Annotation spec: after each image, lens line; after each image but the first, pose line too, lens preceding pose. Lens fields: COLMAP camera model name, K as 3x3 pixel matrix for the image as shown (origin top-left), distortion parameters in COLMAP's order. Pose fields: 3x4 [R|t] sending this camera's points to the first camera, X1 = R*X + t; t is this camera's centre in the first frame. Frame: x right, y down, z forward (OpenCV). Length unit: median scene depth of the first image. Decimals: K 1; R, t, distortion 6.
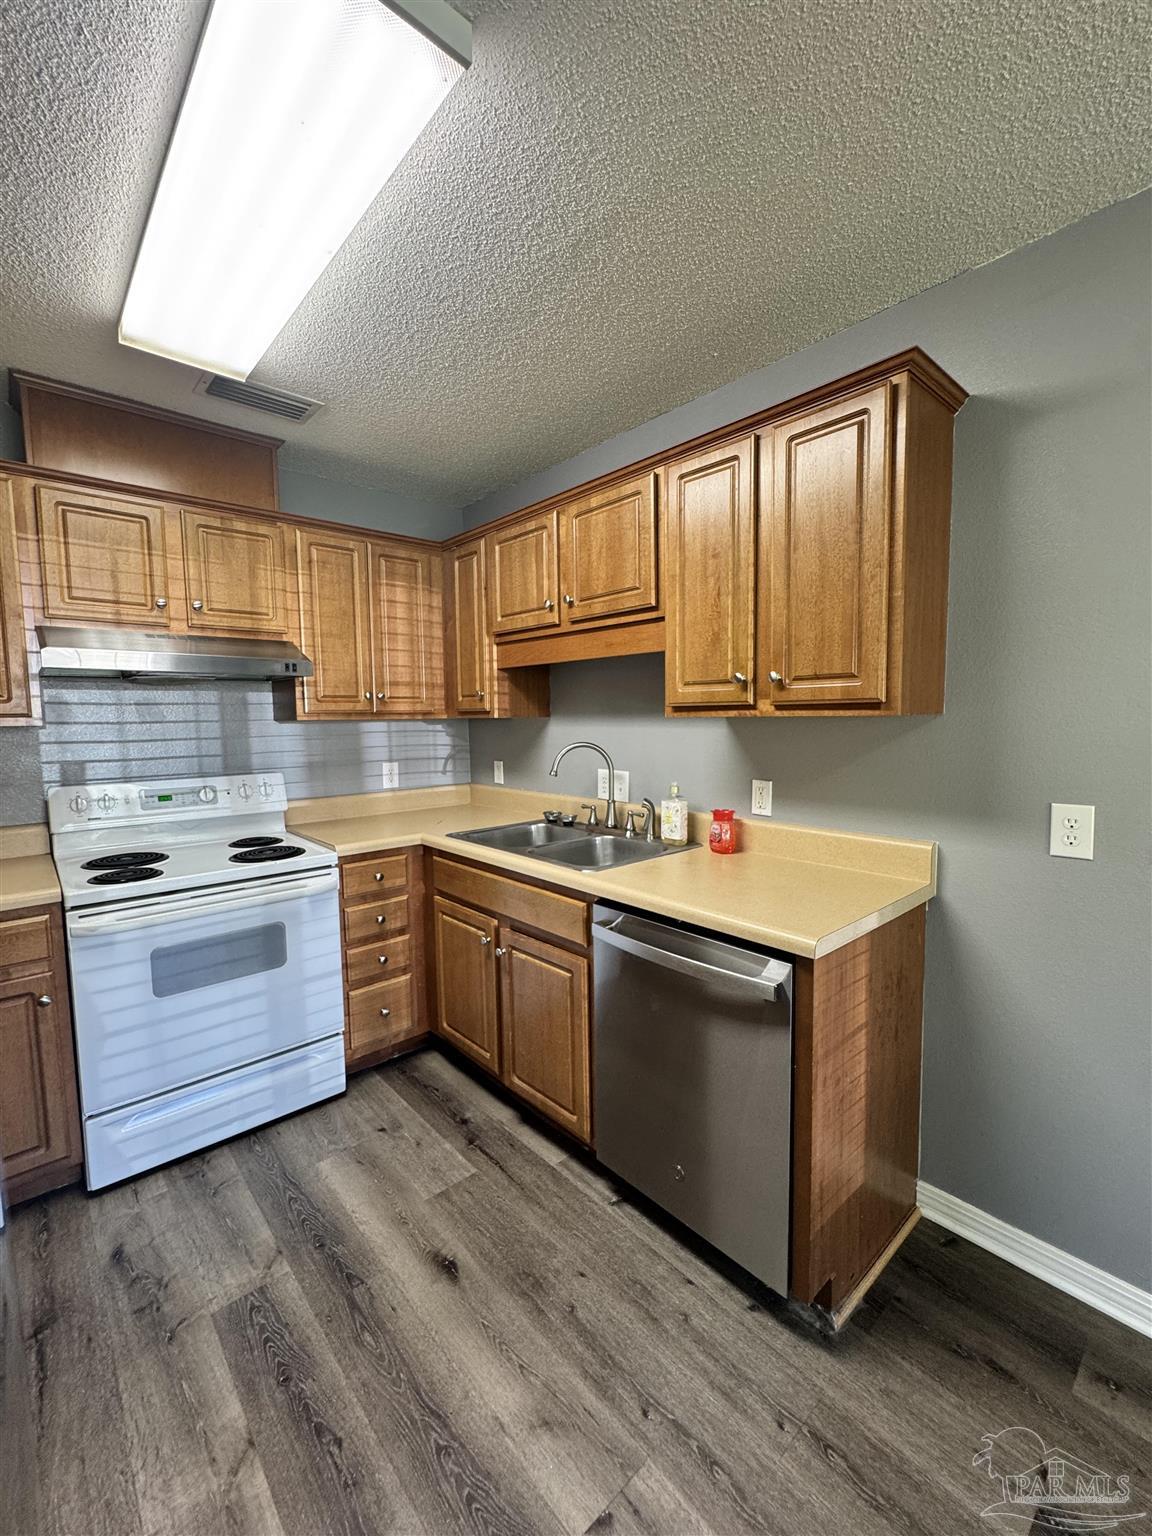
lens RADIAL K [[623.1, 0, 576.0], [0, 623.1, 768.0], [0, 0, 1]] dist [-0.011701, 0.003054]
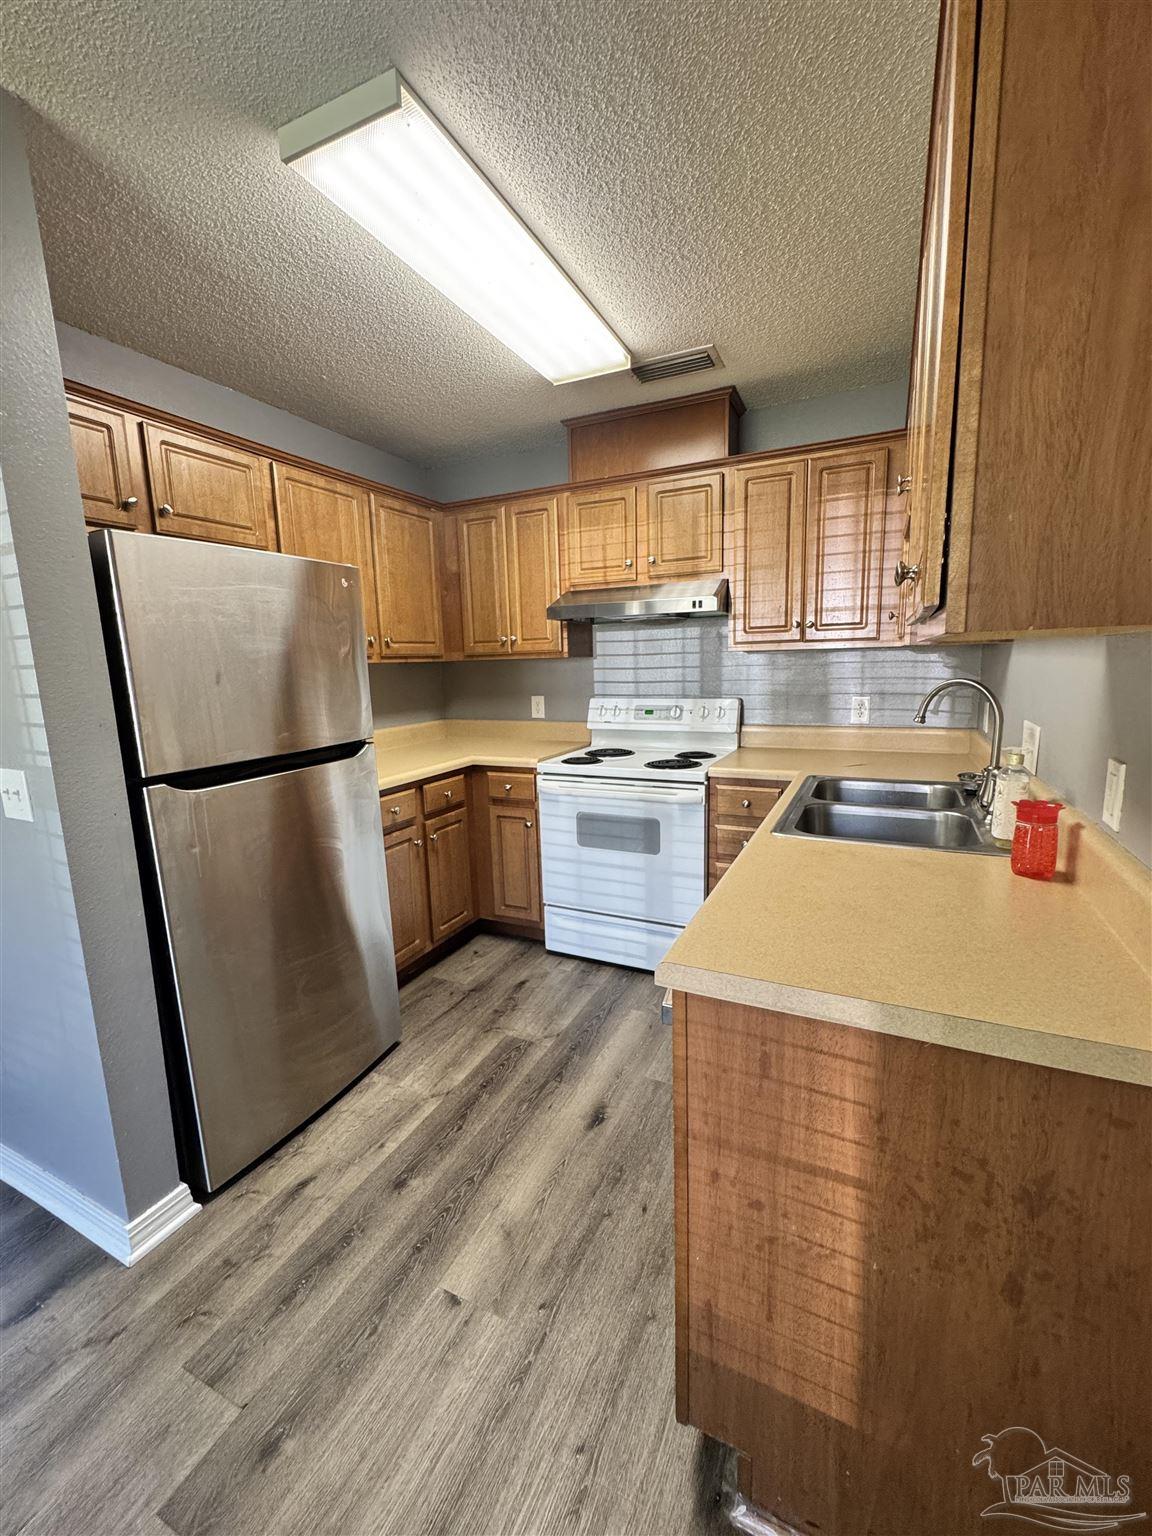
lens RADIAL K [[617.1, 0, 576.0], [0, 617.1, 768.0], [0, 0, 1]] dist [-0.010554, 0.000611]
pose [[0.403139, 0.157550, -0.901475, 0.574358], [-0.054655, 0.987456, 0.148135, -0.024325], [0.913505, -0.010448, 0.406692, 0.382073]]
